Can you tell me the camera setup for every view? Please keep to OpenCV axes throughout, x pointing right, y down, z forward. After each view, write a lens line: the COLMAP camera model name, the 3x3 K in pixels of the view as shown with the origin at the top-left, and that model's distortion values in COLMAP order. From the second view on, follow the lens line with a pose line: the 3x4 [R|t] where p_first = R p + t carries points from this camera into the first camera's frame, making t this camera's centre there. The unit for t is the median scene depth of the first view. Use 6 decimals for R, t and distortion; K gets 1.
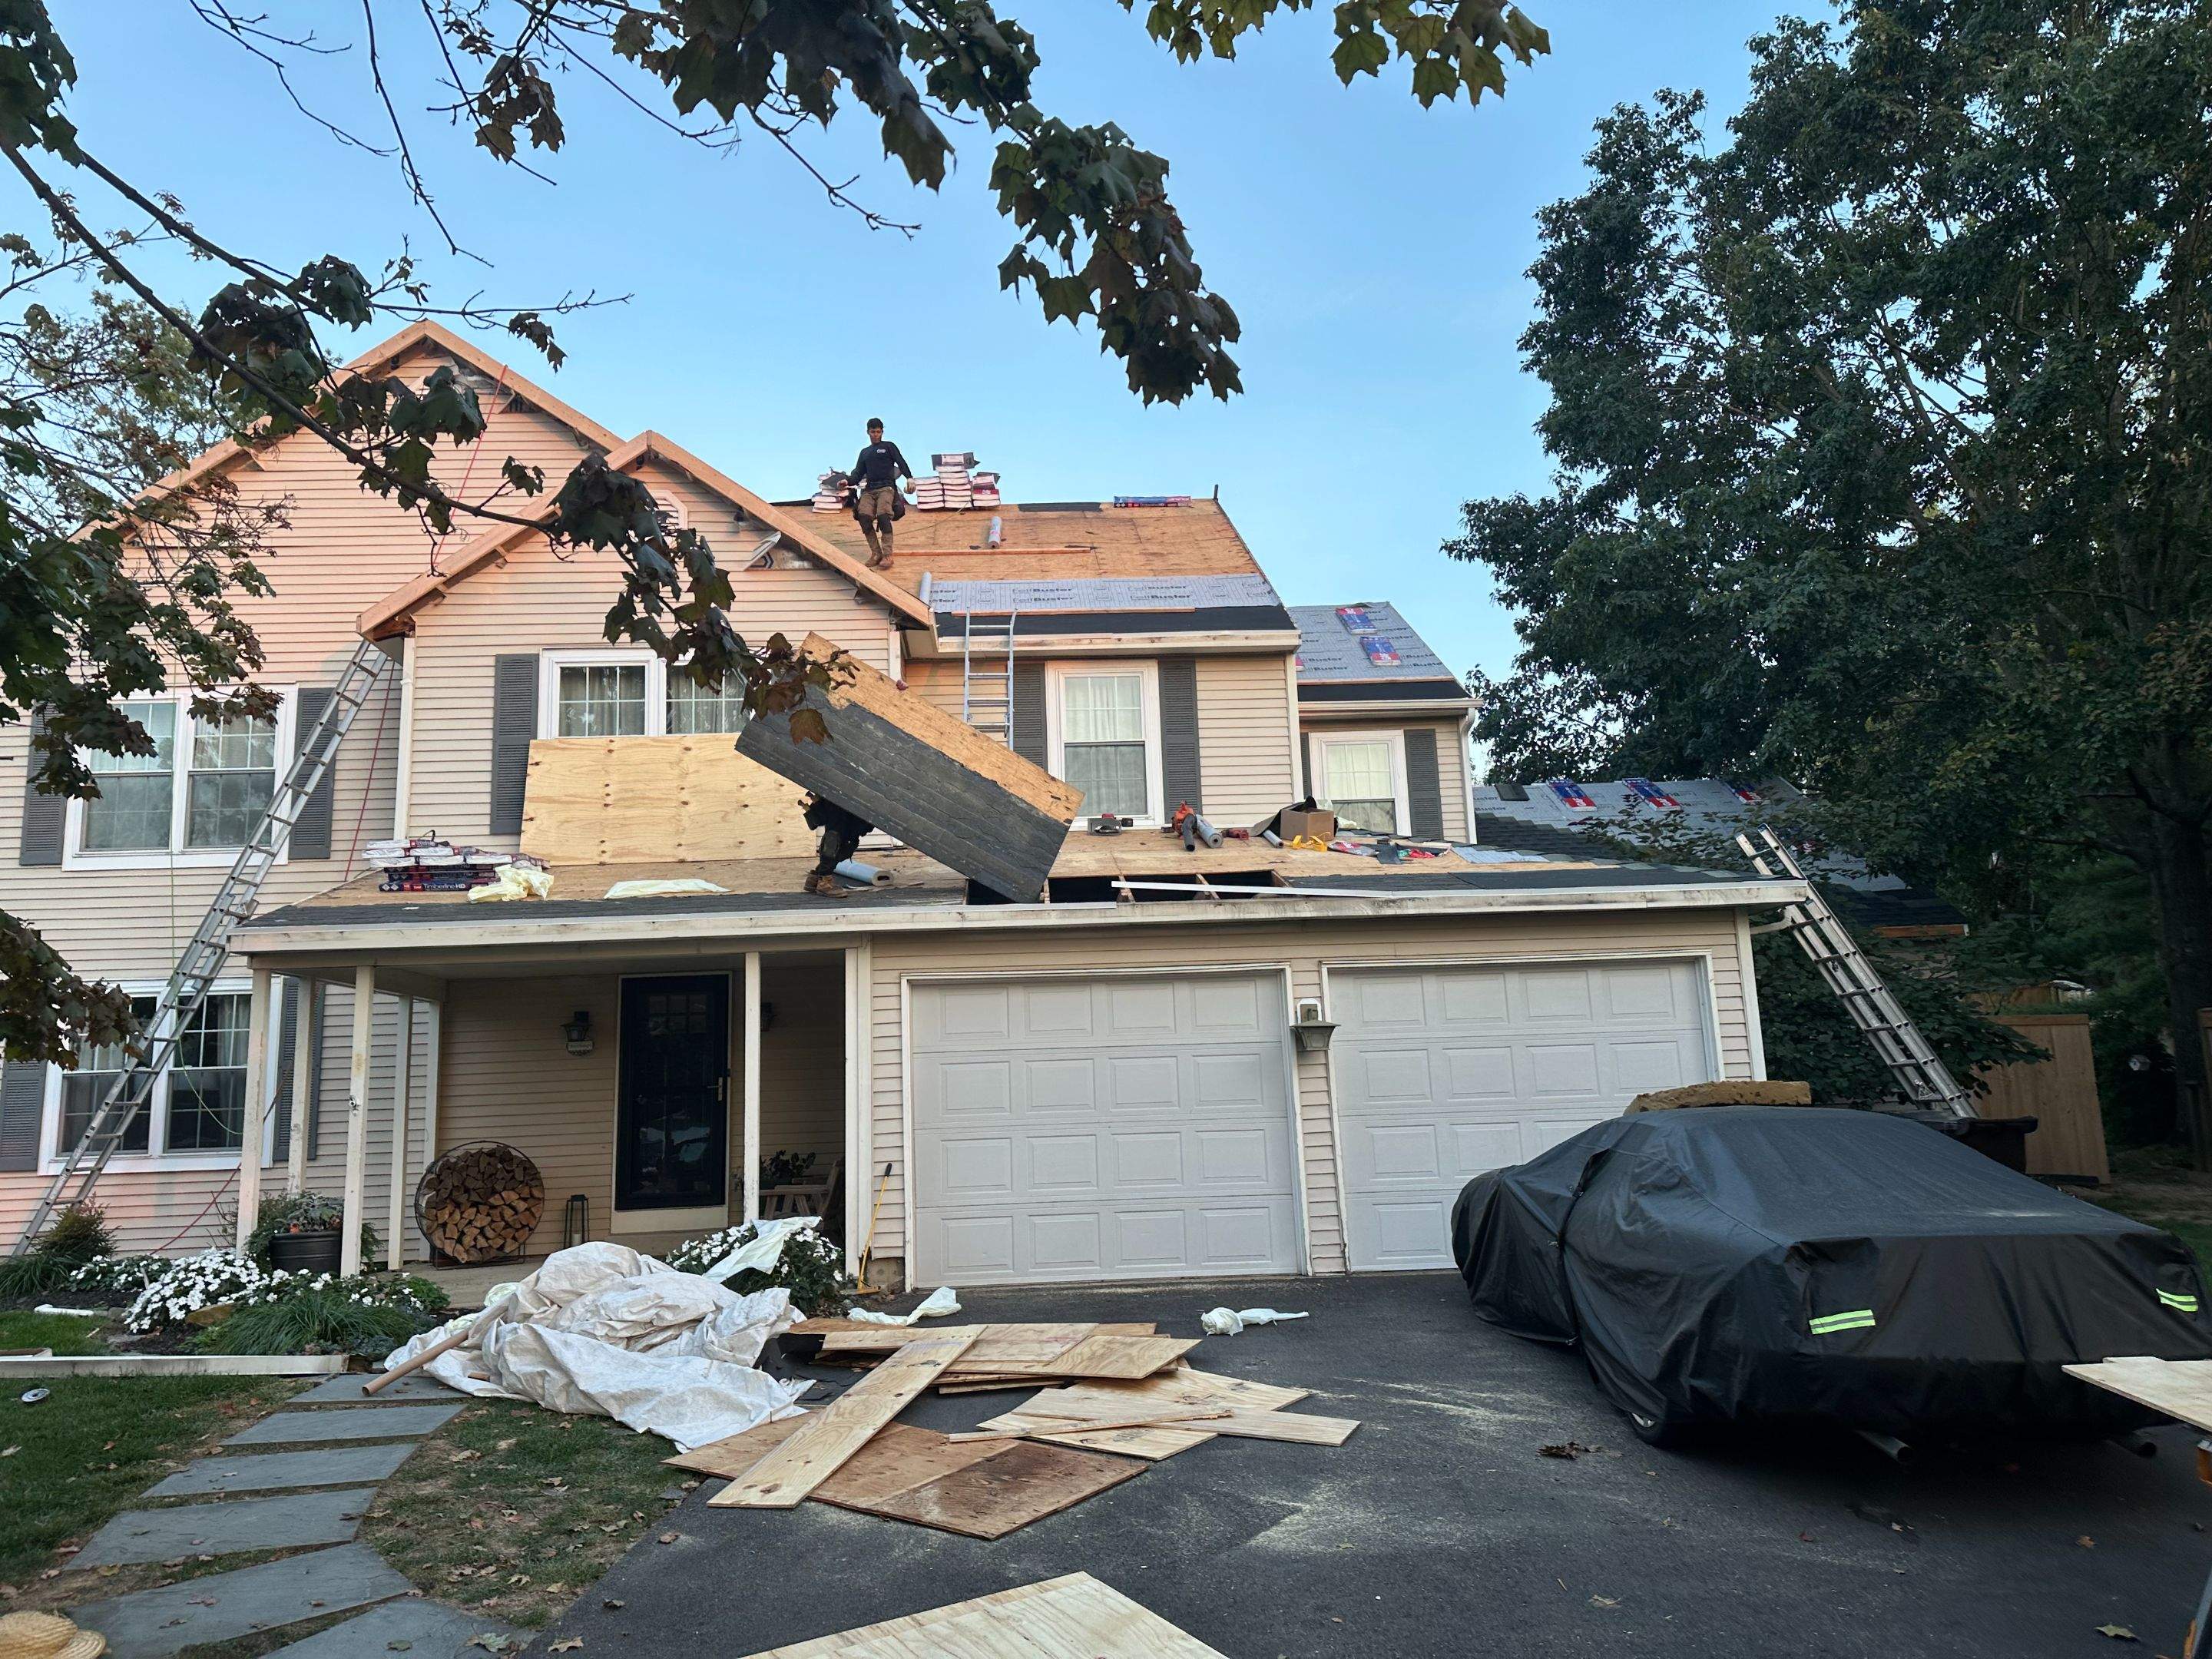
lens RADIAL K [[1514.3, 0, 1108.7], [0, 1514.3, 839.3], [0, 0, 1]] dist [0.147617, -0.254918]
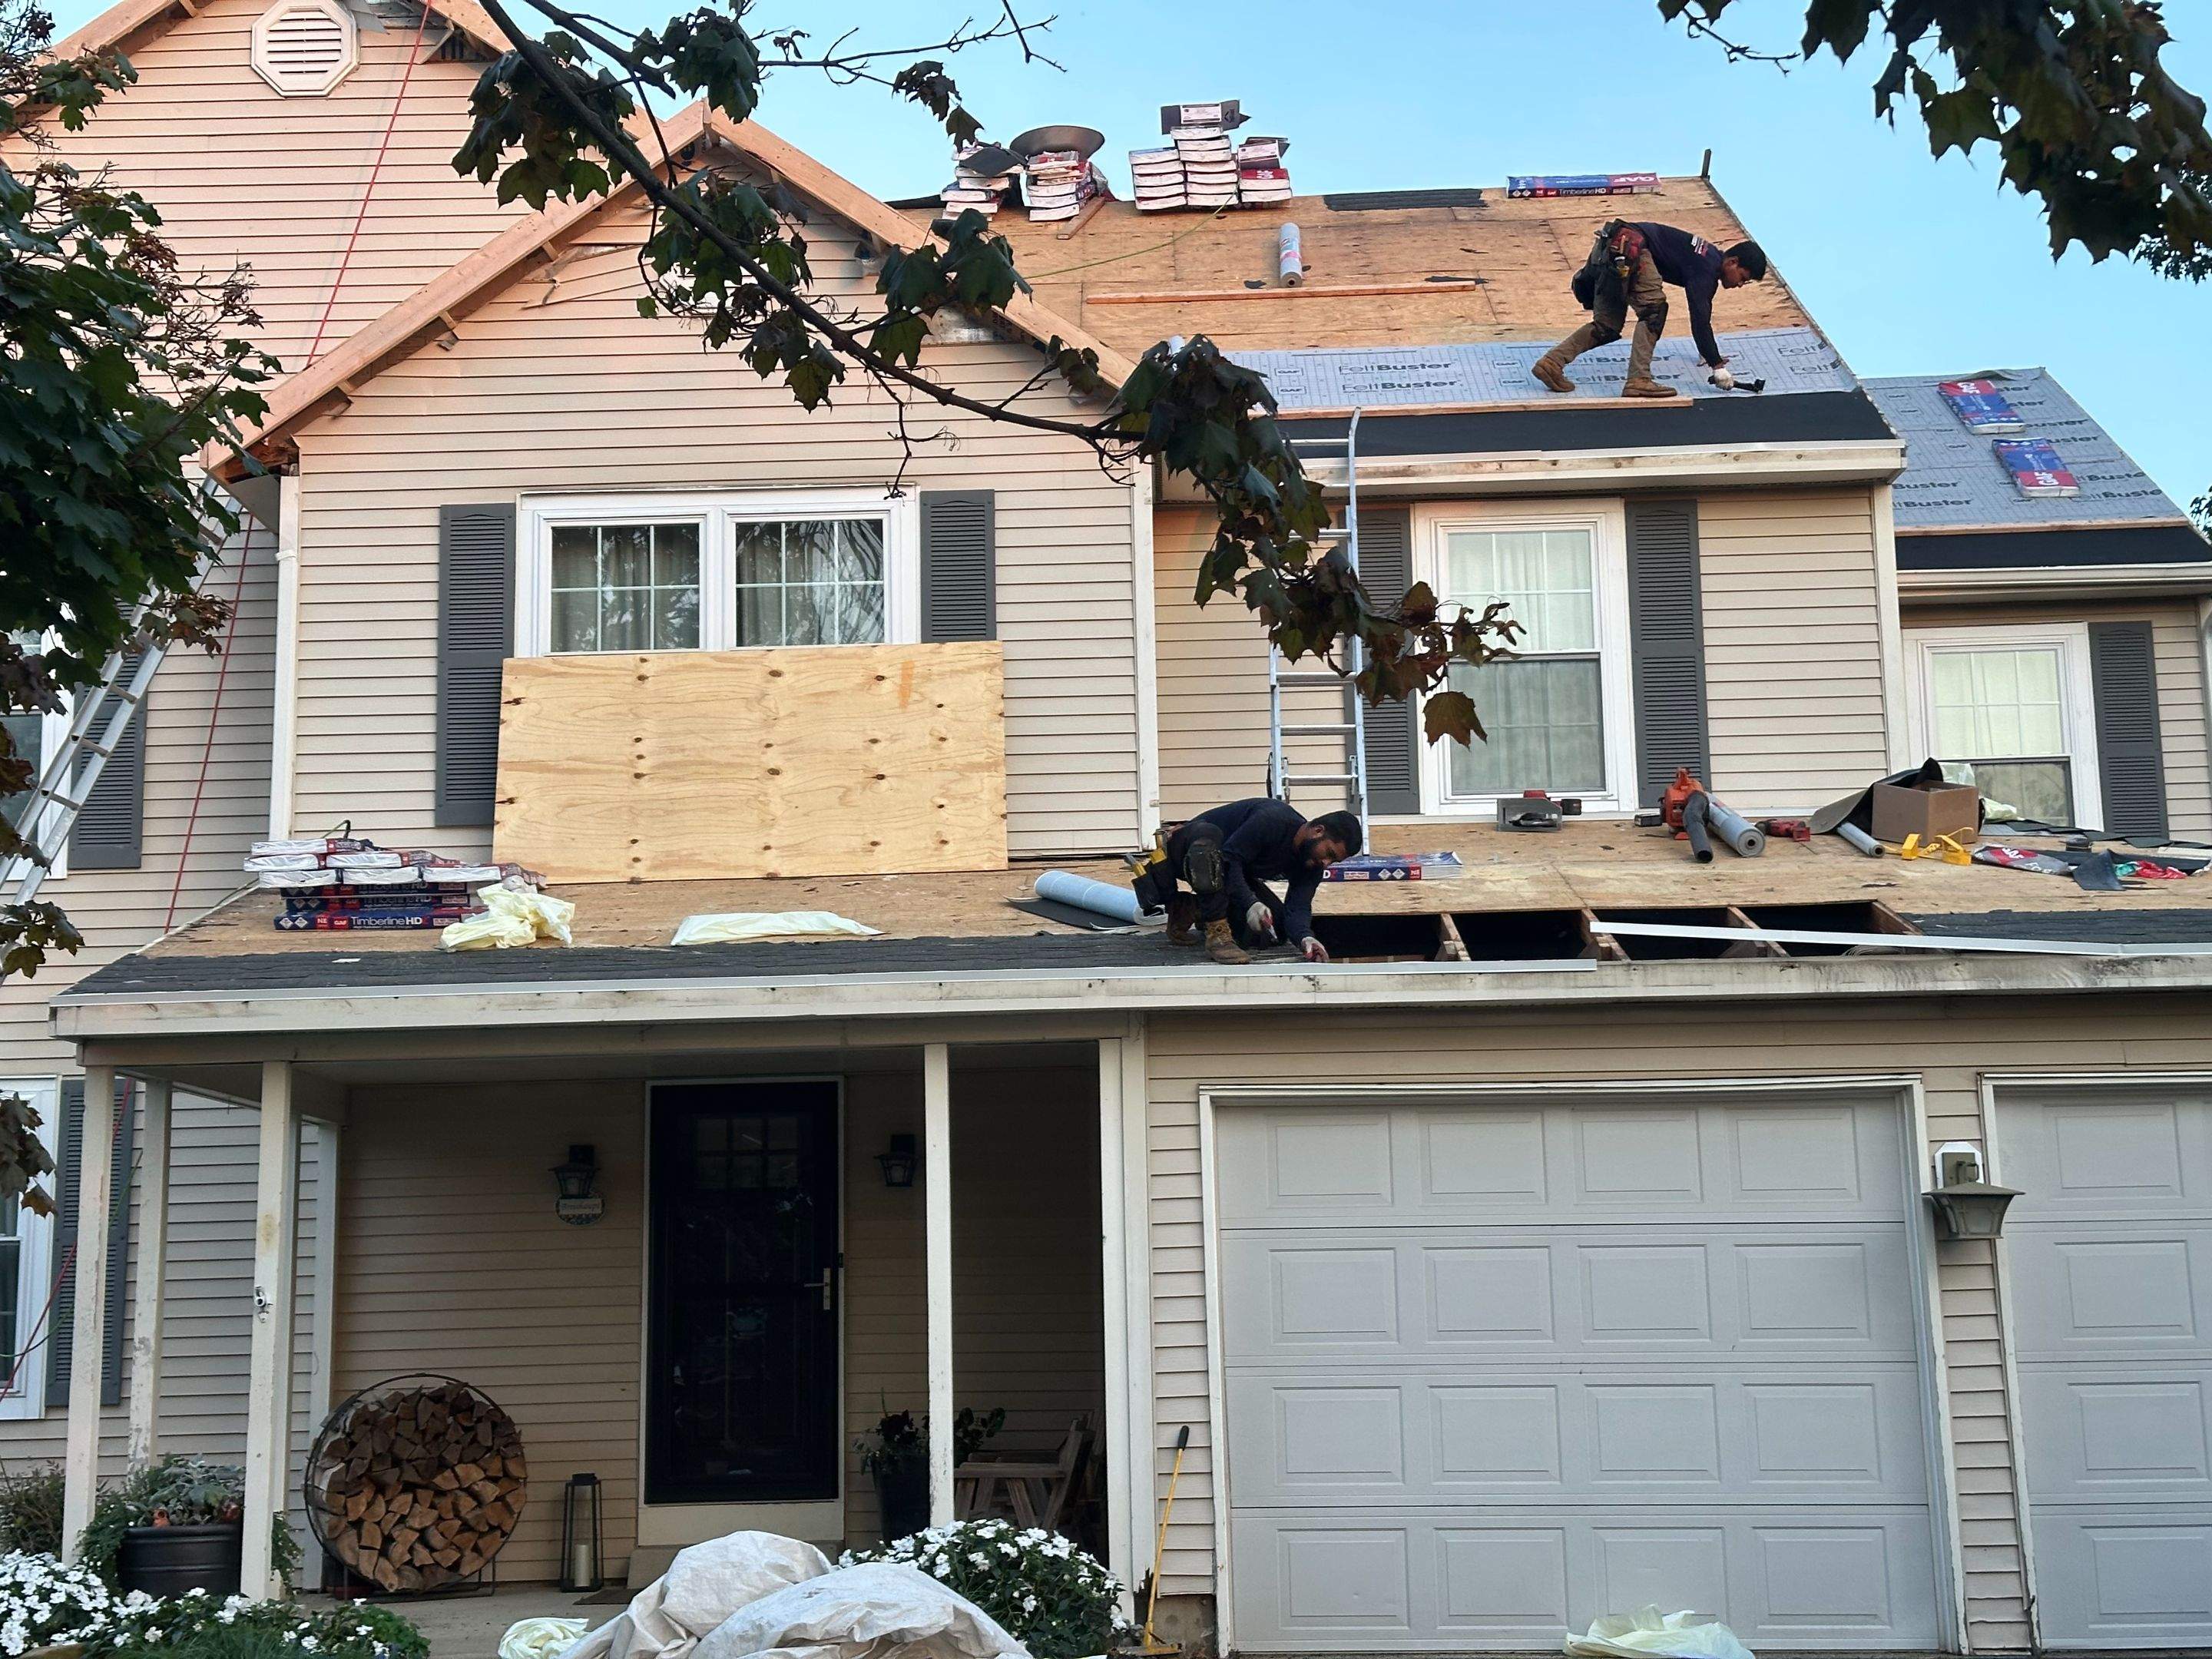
lens RADIAL K [[3030.4, 0, 1106.0], [0, 3030.4, 829.5], [0, 0, 1]] dist [0.176703, -0.328197]
pose [[0.996065, 0.002960, -0.088577, -0.060802], [-0.002566, 0.999986, 0.004558, -0.008283], [0.088589, -0.004313, 0.996059, -0.088196]]
